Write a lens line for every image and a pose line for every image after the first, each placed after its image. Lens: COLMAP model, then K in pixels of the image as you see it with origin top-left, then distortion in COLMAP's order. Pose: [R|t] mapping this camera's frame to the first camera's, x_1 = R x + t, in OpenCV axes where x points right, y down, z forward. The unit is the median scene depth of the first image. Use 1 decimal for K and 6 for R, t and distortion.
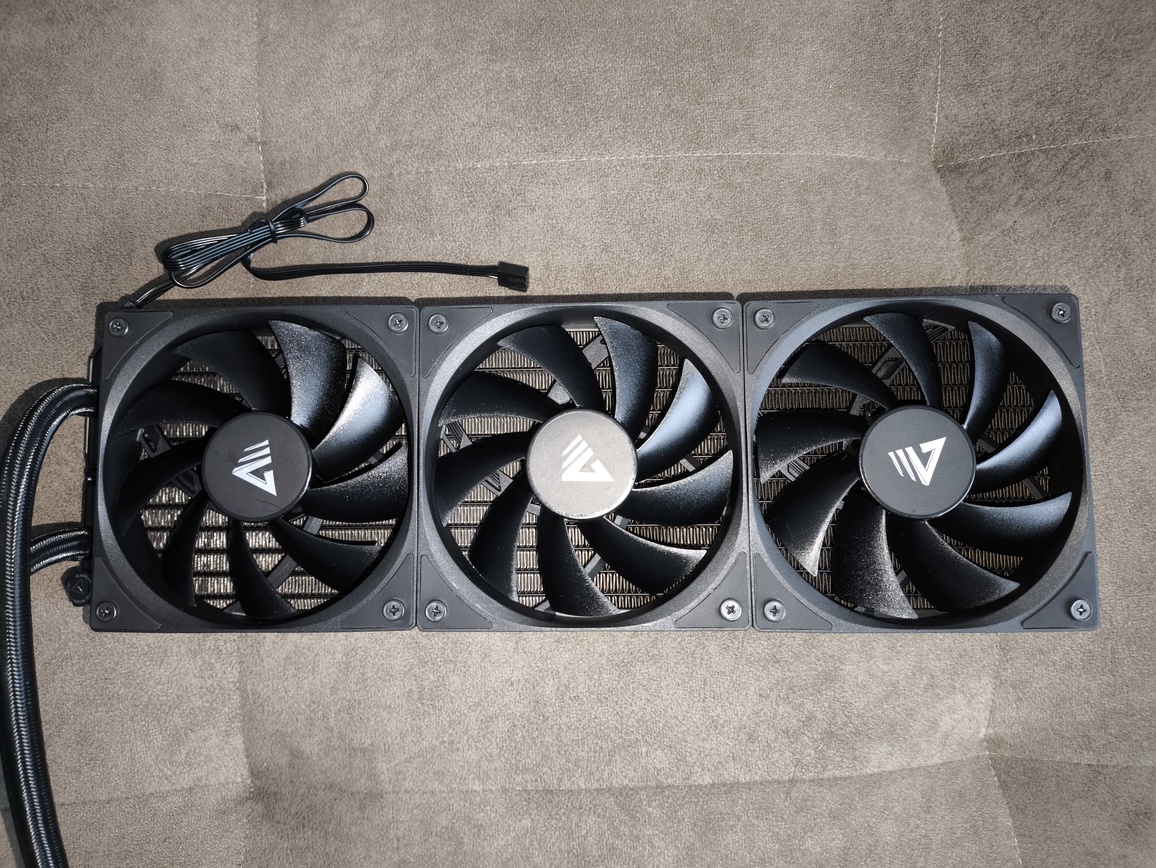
lens RADIAL K [[856.5, 0, 586.0], [0, 856.5, 437.1], [0, 0, 1]] dist [-0.054797, 0.002546]
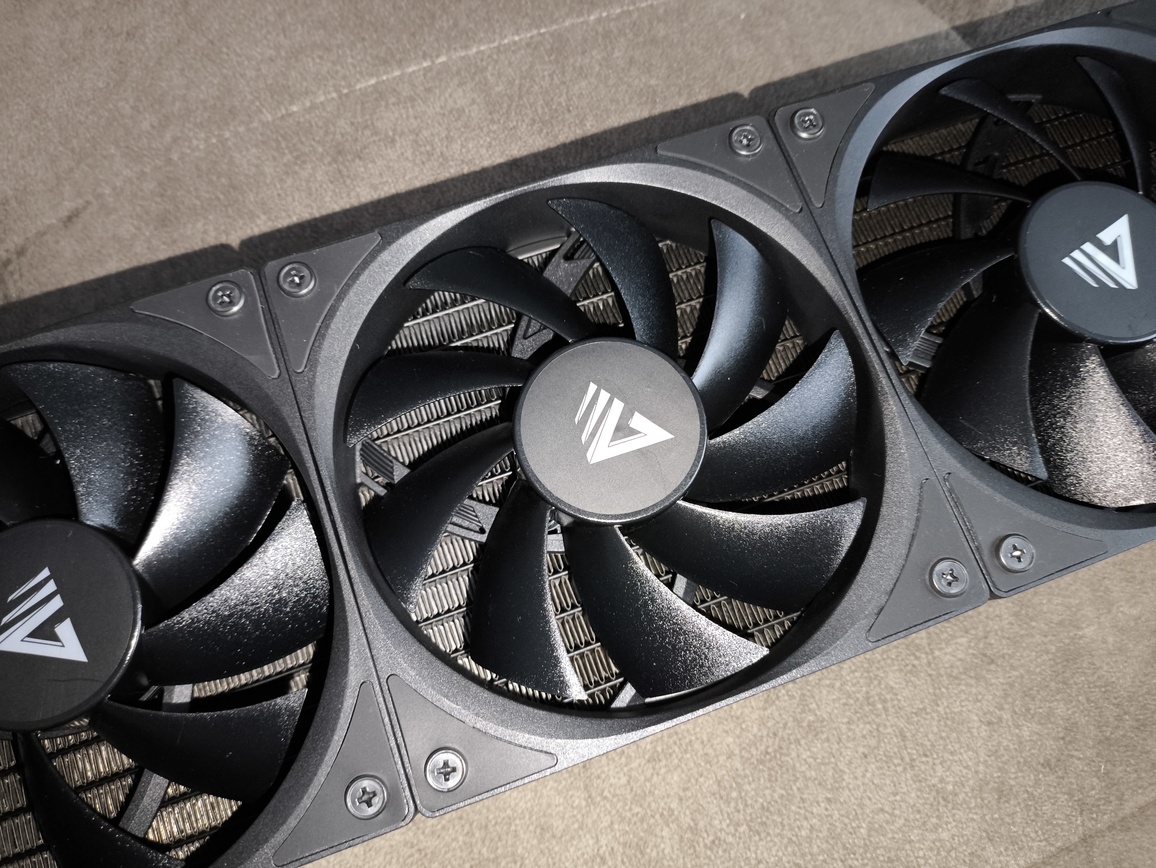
lens RADIAL K [[856.5, 0, 575.9], [0, 856.5, 447.8], [0, 0, 1]] dist [-0.054797, 0.002546]
pose [[0.941132, -0.305581, 0.144538, -0.111124], [0.324470, 0.936543, -0.132692, 0.109388], [-0.094818, 0.171779, 0.980562, 0.429085]]
